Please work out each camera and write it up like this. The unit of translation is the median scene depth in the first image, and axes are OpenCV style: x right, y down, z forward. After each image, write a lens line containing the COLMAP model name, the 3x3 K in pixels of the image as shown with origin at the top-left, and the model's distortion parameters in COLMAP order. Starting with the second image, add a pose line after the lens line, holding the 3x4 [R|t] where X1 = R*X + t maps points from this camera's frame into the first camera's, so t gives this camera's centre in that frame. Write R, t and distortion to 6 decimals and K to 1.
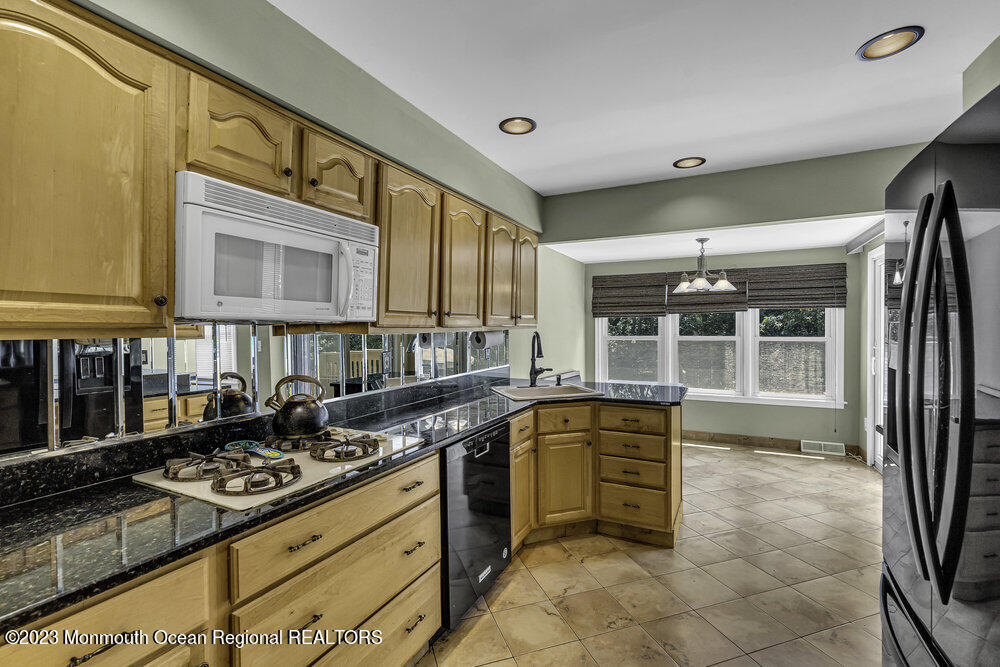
lens RADIAL K [[452.7, 0, 498.6], [0, 452.7, 332.4], [0, 0, 1]] dist [-0.007195, 0.001544]
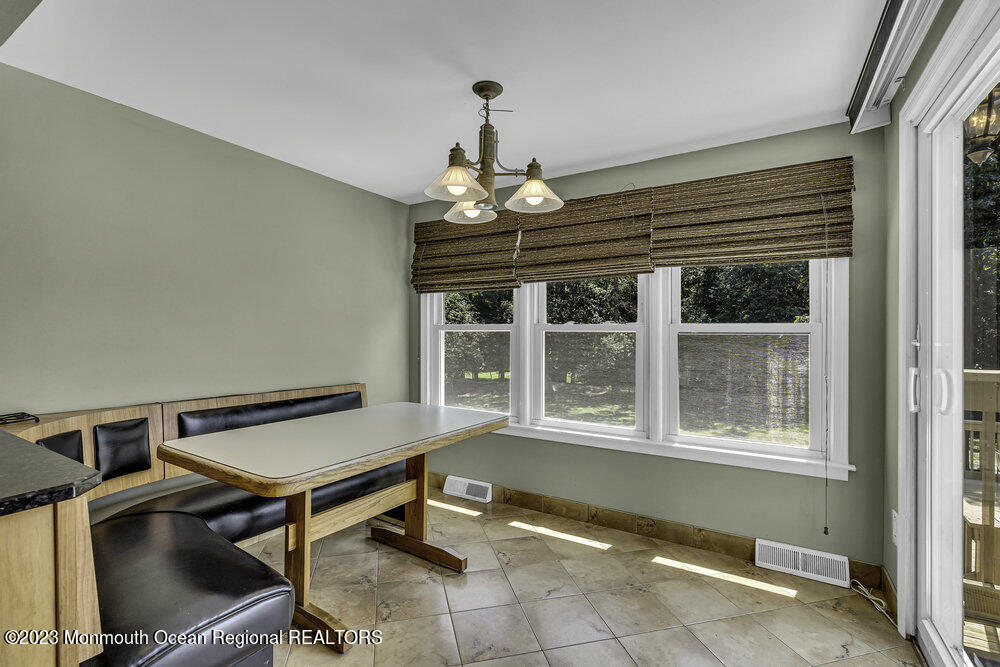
lens RADIAL K [[452.7, 0, 495.5], [0, 452.7, 331.2], [0, 0, 1]] dist [-0.007195, 0.001544]
pose [[0.996639, 0.007139, -0.081610, 0.497450], [-0.008024, 0.999912, -0.010529, 0.030514], [0.081527, 0.011148, 0.996609, 0.574846]]
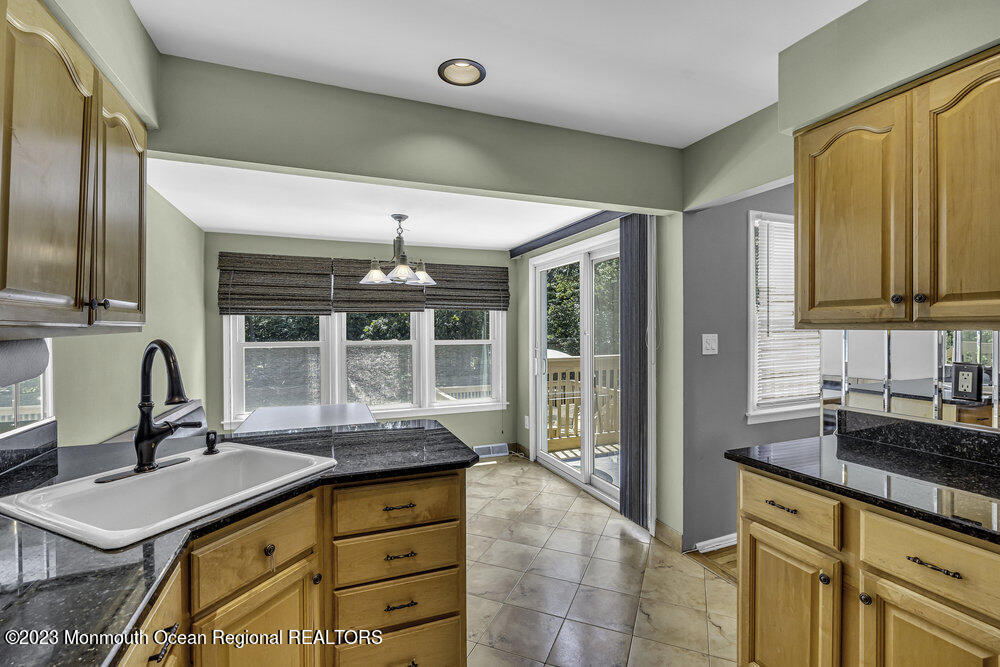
lens RADIAL K [[452.7, 0, 504.9], [0, 452.7, 331.7], [0, 0, 1]] dist [-0.007195, 0.001544]
pose [[0.662442, -0.002326, 0.749110, -0.012193], [0.007260, 0.999968, -0.003314, -0.004158], [-0.749078, 0.007634, 0.662437, 0.351236]]
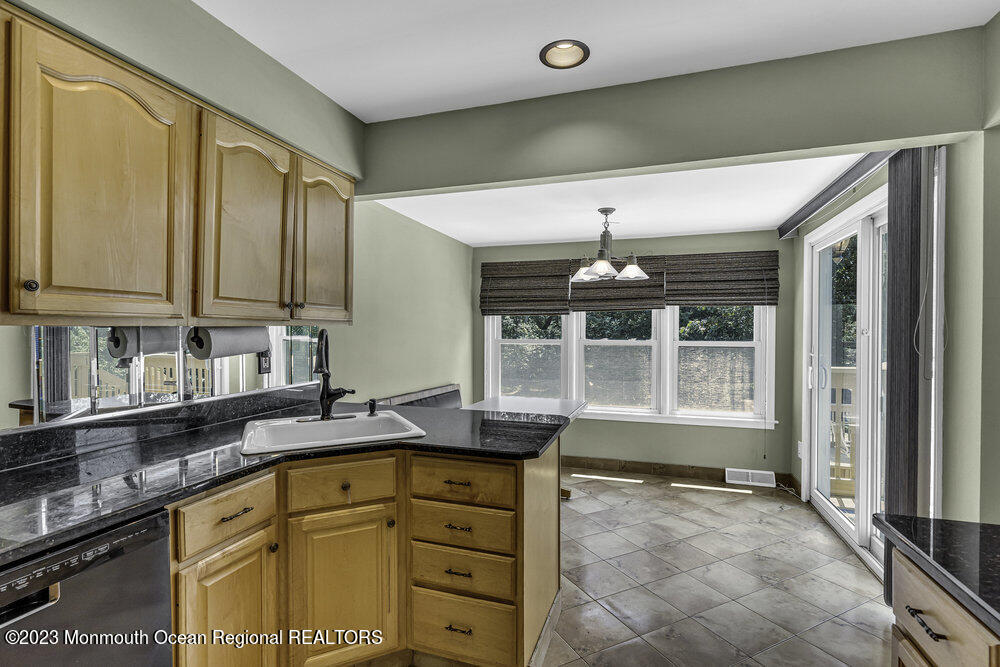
lens RADIAL K [[474.0, 0, 494.0], [0, 474.0, 337.0], [0, 0, 1]] dist [-0.008521, 0.002652]
pose [[0.990191, 0.005562, 0.139606, 0.158001], [-0.005804, 0.999982, 0.001329, 0.004436], [-0.139597, -0.002126, 0.990206, 0.248477]]
